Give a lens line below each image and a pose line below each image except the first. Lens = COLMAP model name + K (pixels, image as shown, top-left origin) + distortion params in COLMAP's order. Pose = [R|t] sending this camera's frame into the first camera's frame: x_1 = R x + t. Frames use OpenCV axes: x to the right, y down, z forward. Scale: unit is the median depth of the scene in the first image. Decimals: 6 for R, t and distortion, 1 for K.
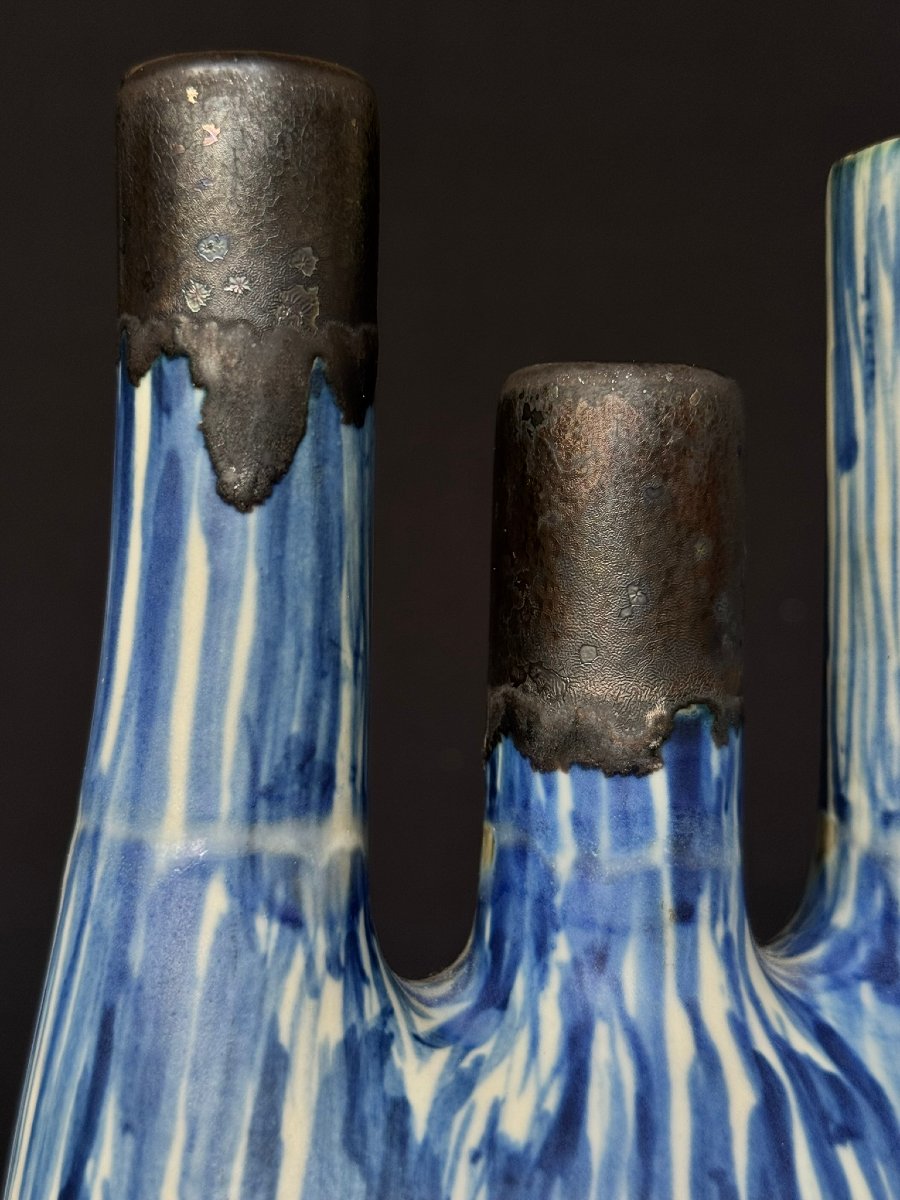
lens RADIAL K [[1738.2, 0, 450.0], [0, 1738.2, 600.0], [0, 0, 1]] dist [0.052072, -0.049482]
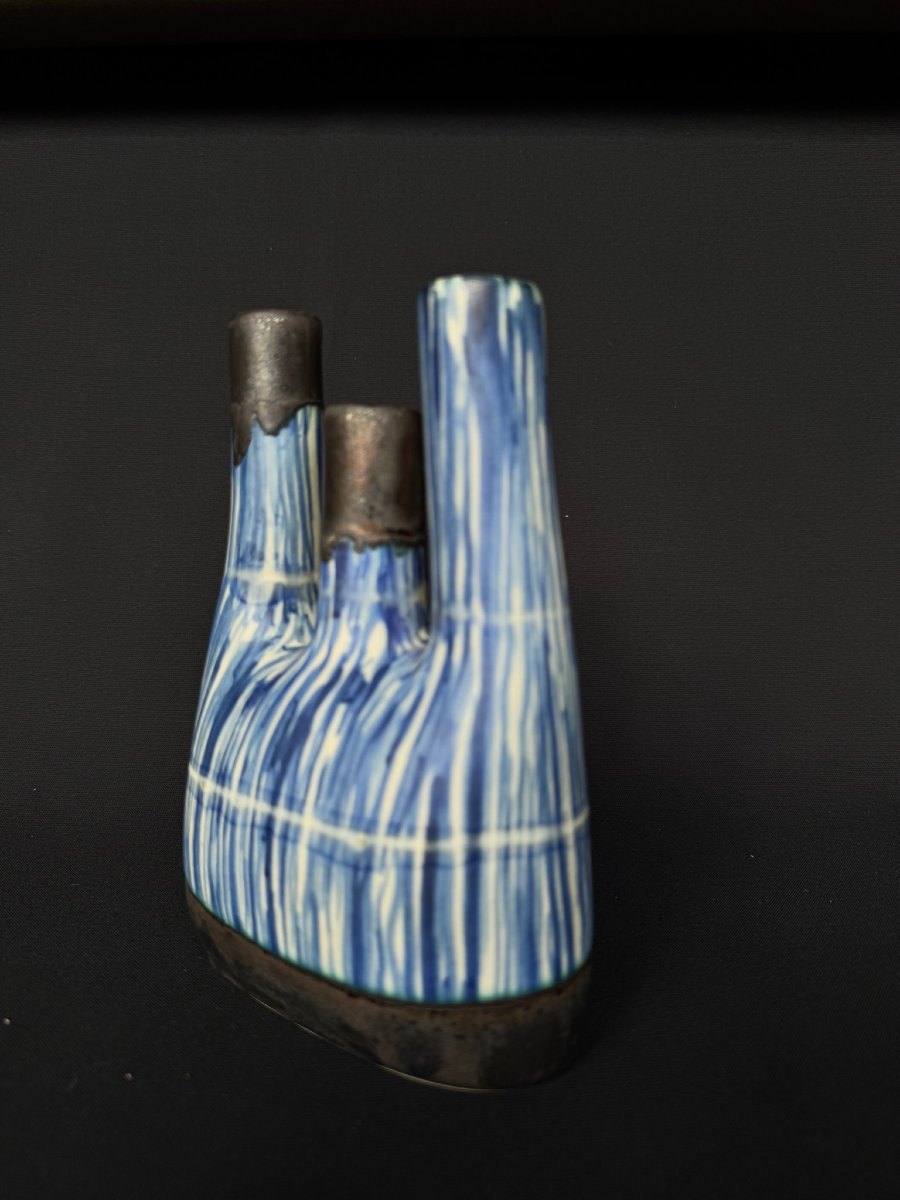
lens RADIAL K [[867.9, 0, 491.5], [0, 867.9, 602.6], [0, 0, 1]] dist [0.010373, 0.000934]
pose [[0.667462, 0.087685, -0.739463, 1.307953], [-0.011088, 0.994103, 0.107871, 0.015680], [0.744561, -0.063800, 0.664499, 0.299441]]
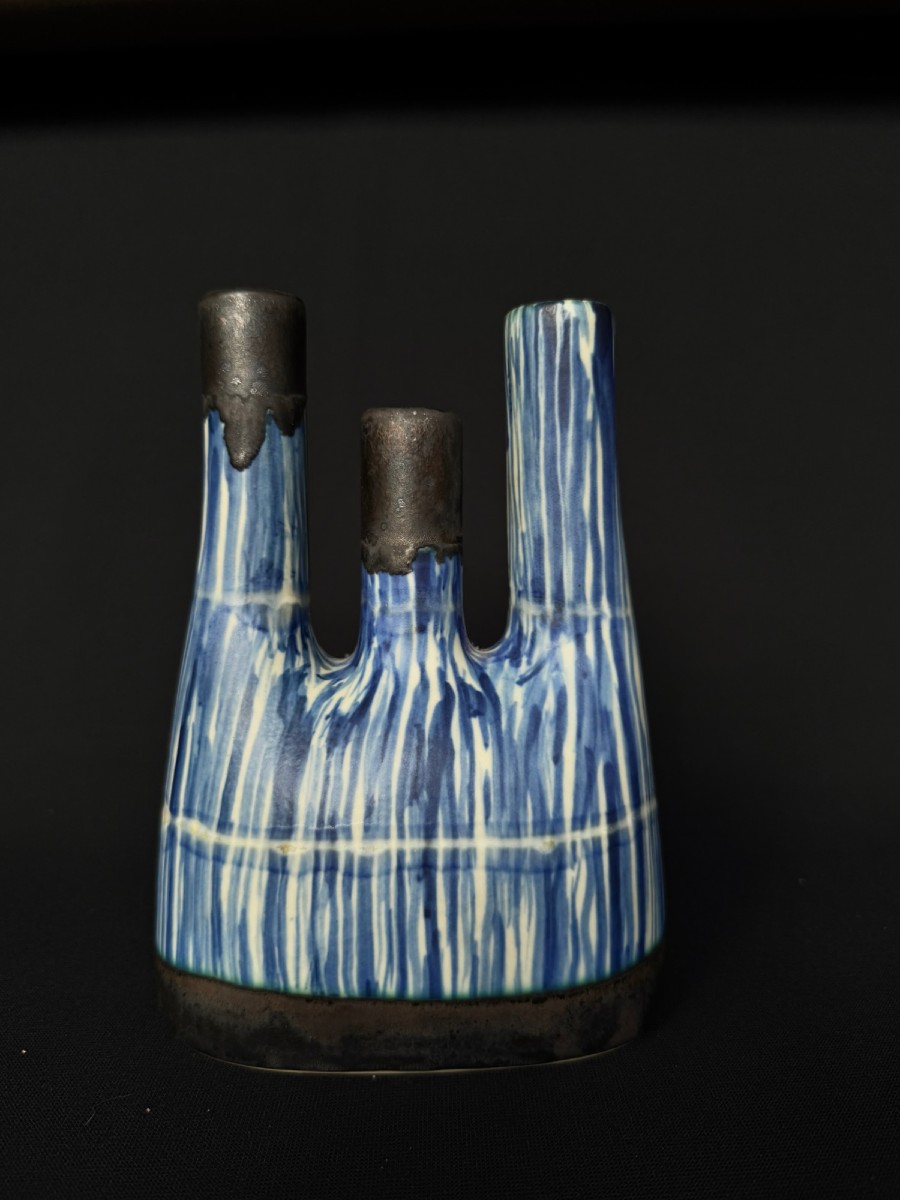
lens RADIAL K [[867.9, 0, 491.5], [0, 867.9, 602.6], [0, 0, 1]] dist [0.010373, 0.000934]
pose [[0.992663, 0.003205, -0.120873, 0.397182], [0.008684, 0.995177, 0.097706, 0.020005], [0.120603, -0.098039, 0.987848, -0.234034]]
